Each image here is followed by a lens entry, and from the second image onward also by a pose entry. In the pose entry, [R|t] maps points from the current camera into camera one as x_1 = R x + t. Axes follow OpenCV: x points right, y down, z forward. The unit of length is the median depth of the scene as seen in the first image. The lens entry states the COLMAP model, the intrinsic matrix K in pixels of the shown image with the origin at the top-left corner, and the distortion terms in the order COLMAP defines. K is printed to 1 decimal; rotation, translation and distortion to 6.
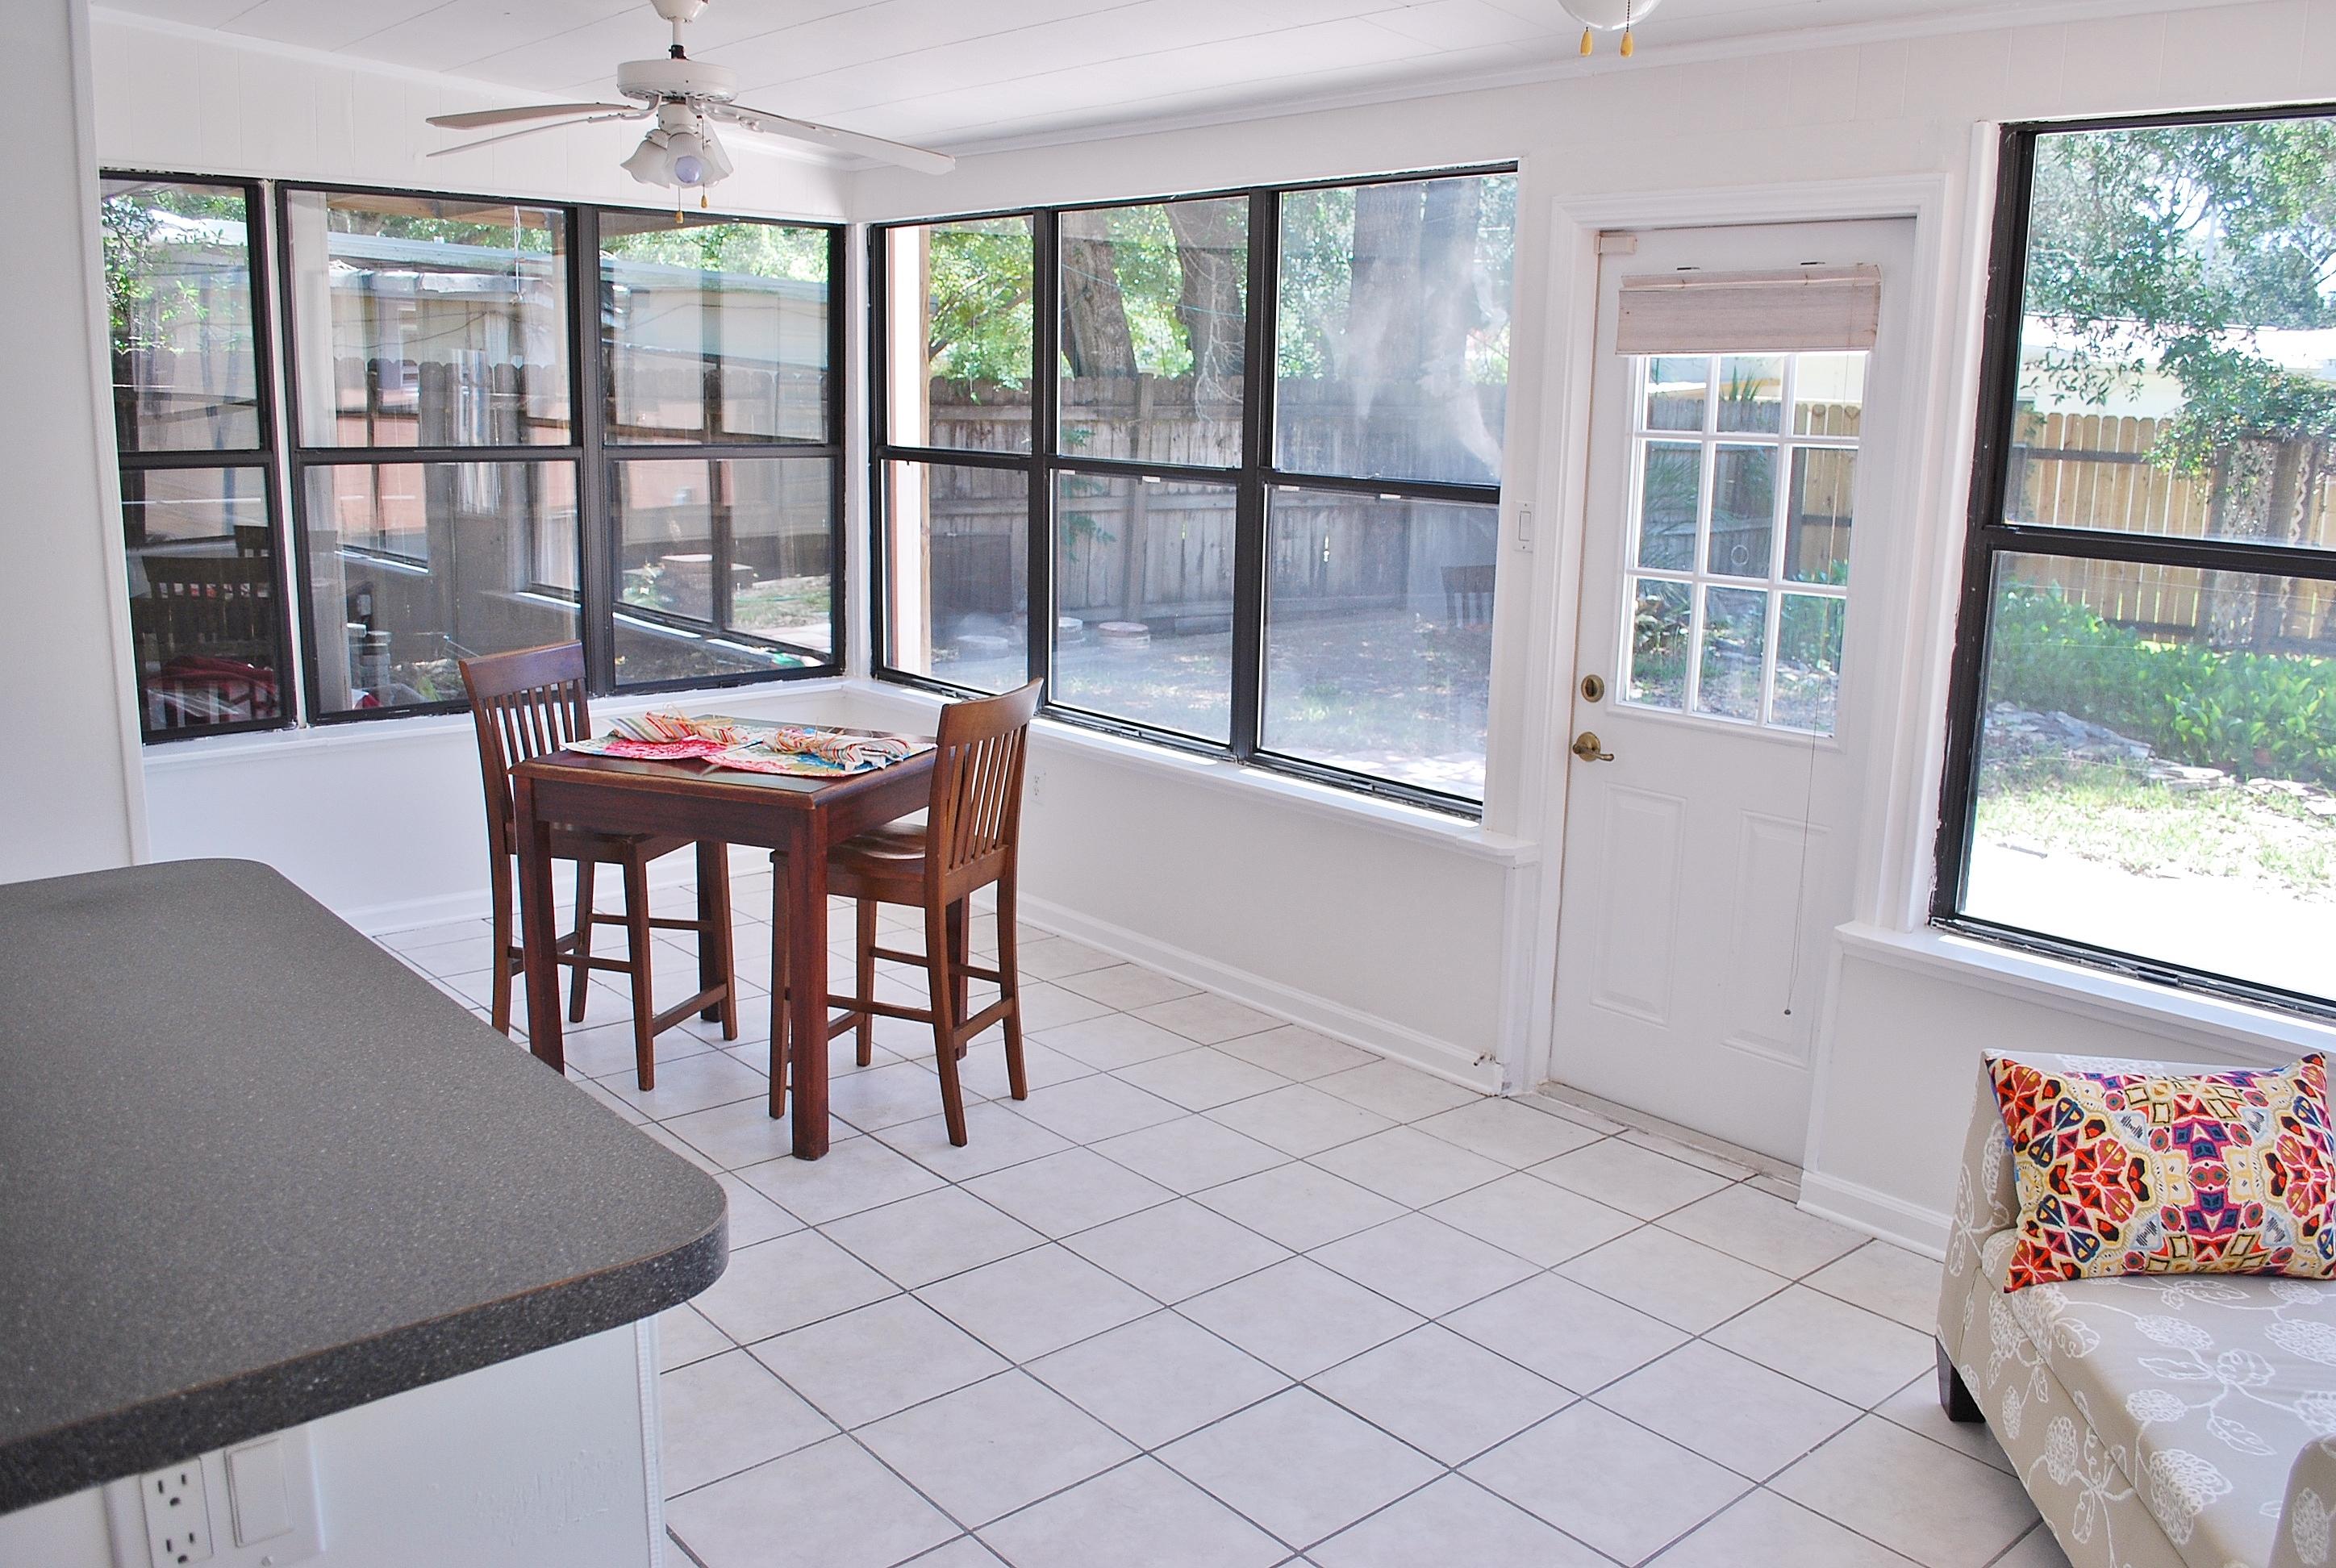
lens RADIAL K [[1857.8, 0, 1182.4], [0, 1857.8, 780.1], [0, 0, 1]] dist [-0.079089, 0.006374]
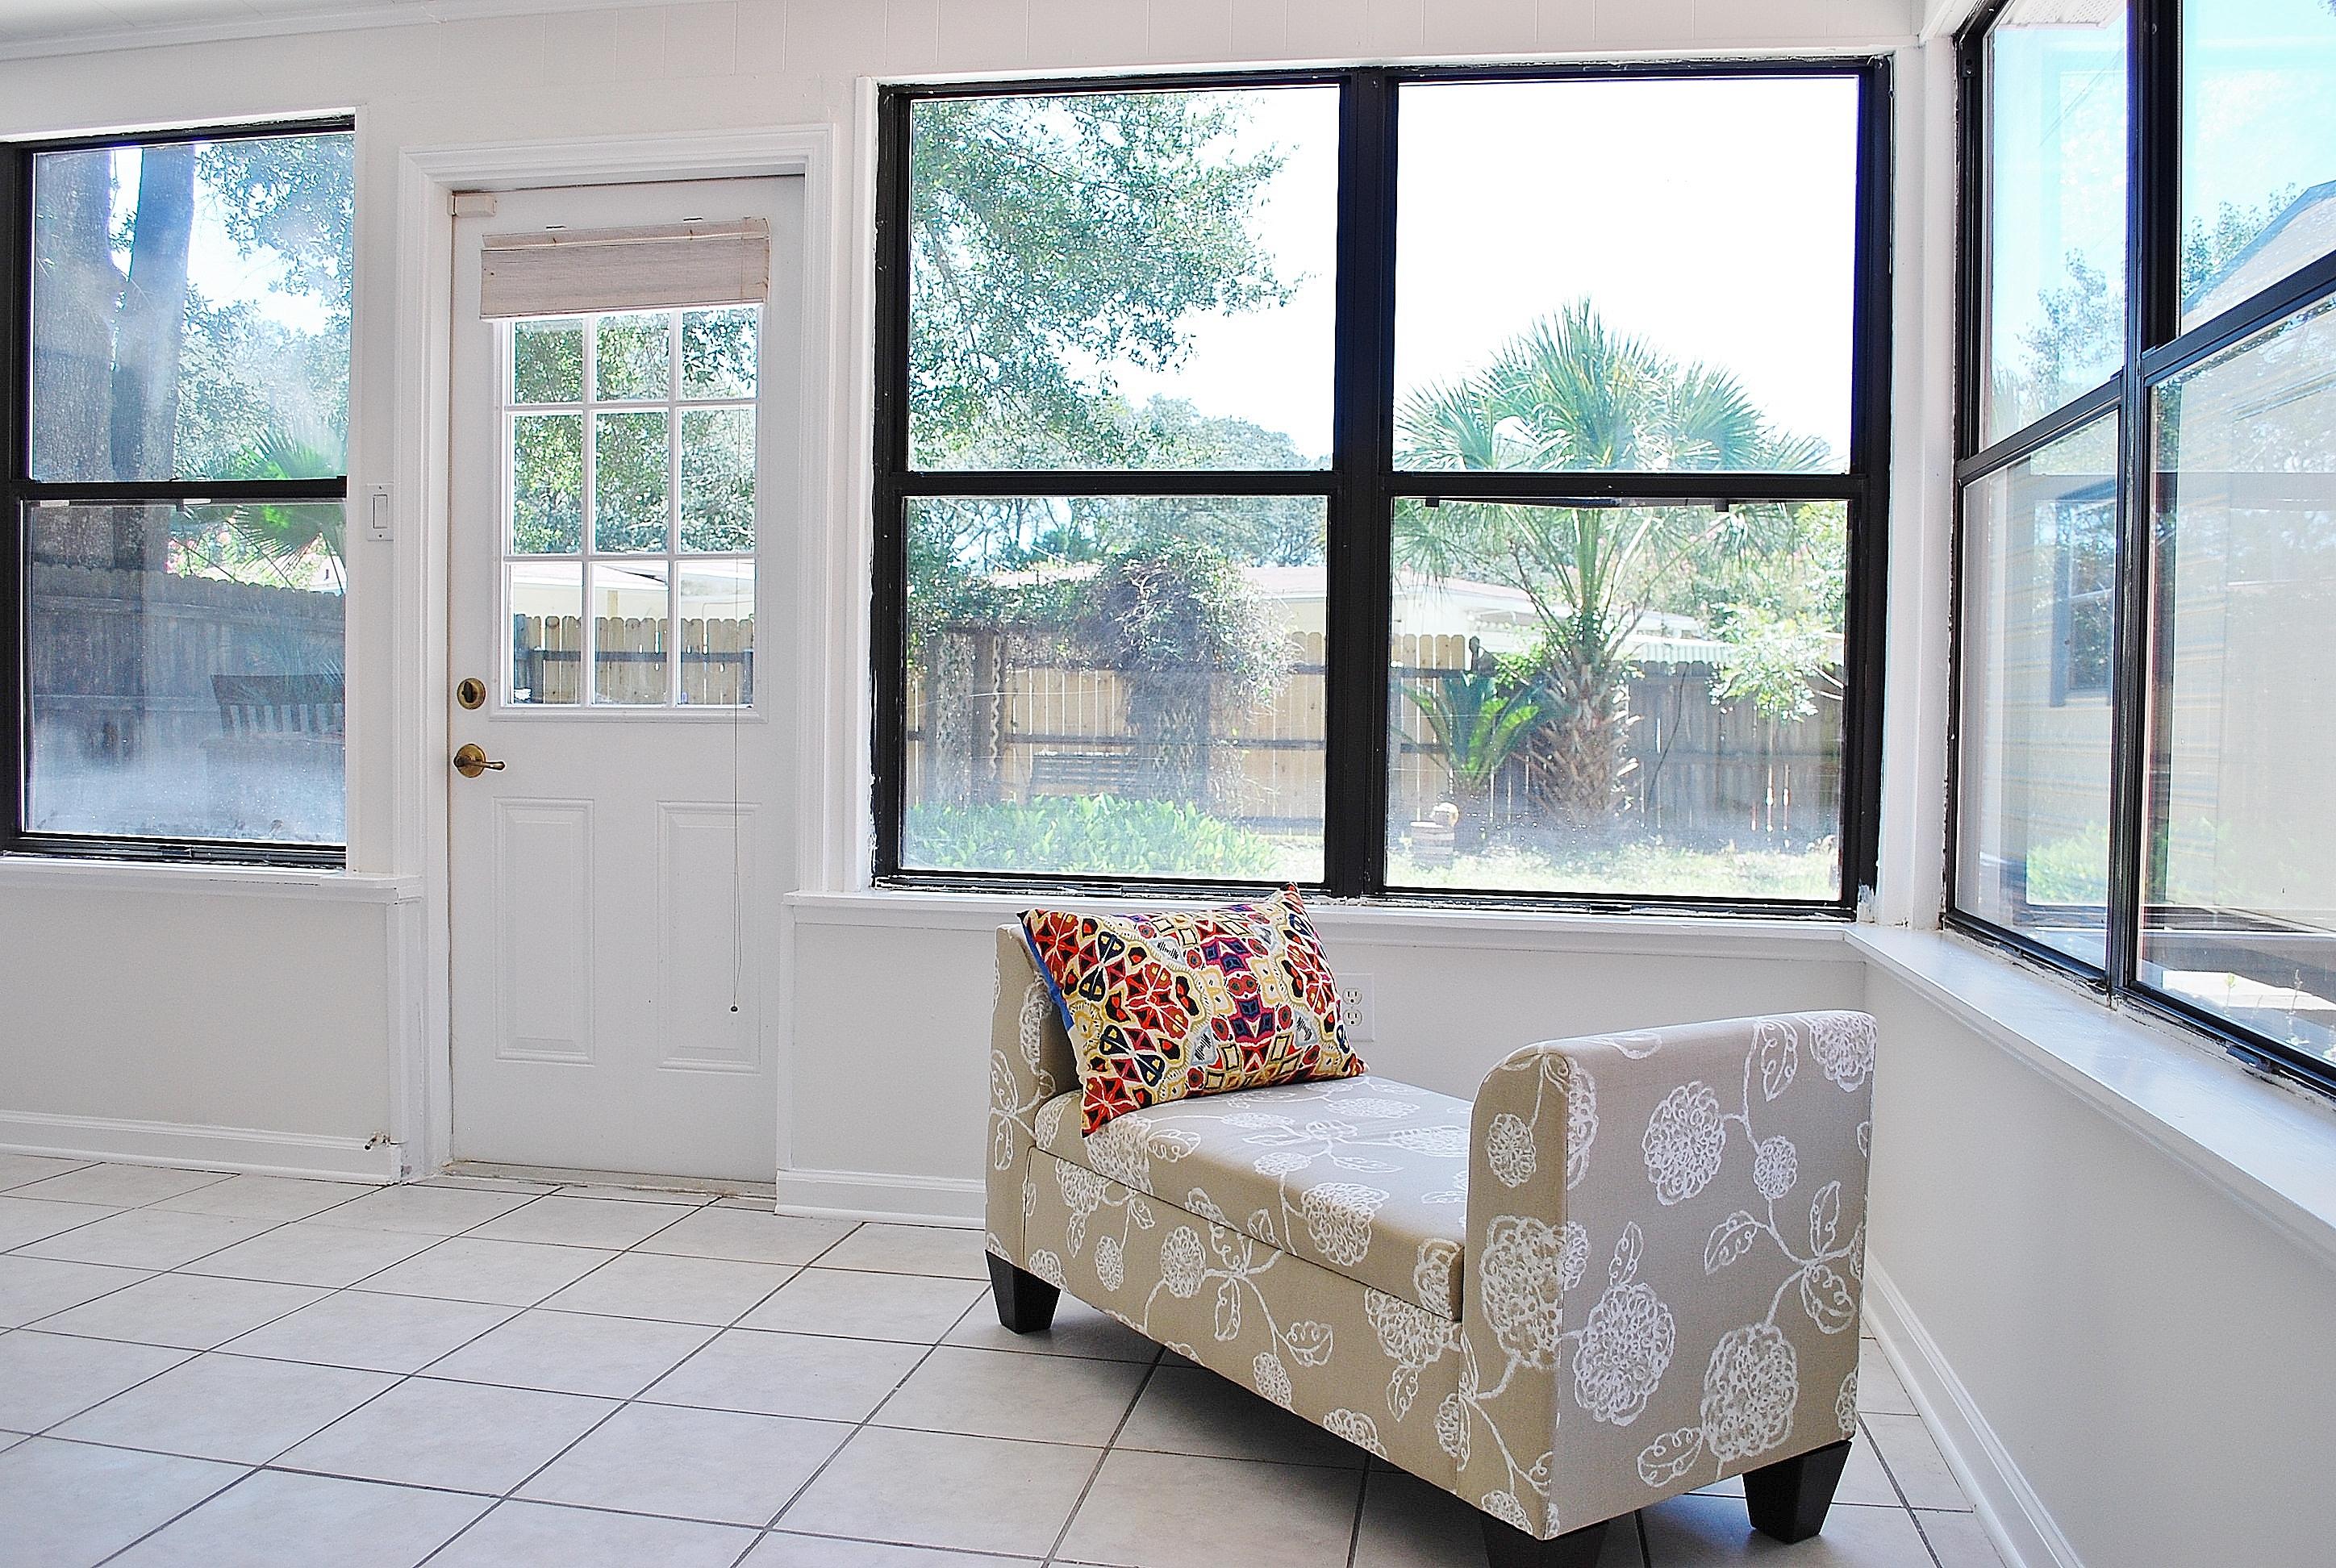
lens RADIAL K [[1857.8, 0, 1175.2], [0, 1857.8, 790.4], [0, 0, 1]] dist [-0.079089, 0.006374]
pose [[0.776357, -0.034099, 0.629371, -0.112378], [0.131970, 0.985197, -0.109413, 0.215053], [-0.616323, 0.168001, 0.769364, 0.194744]]
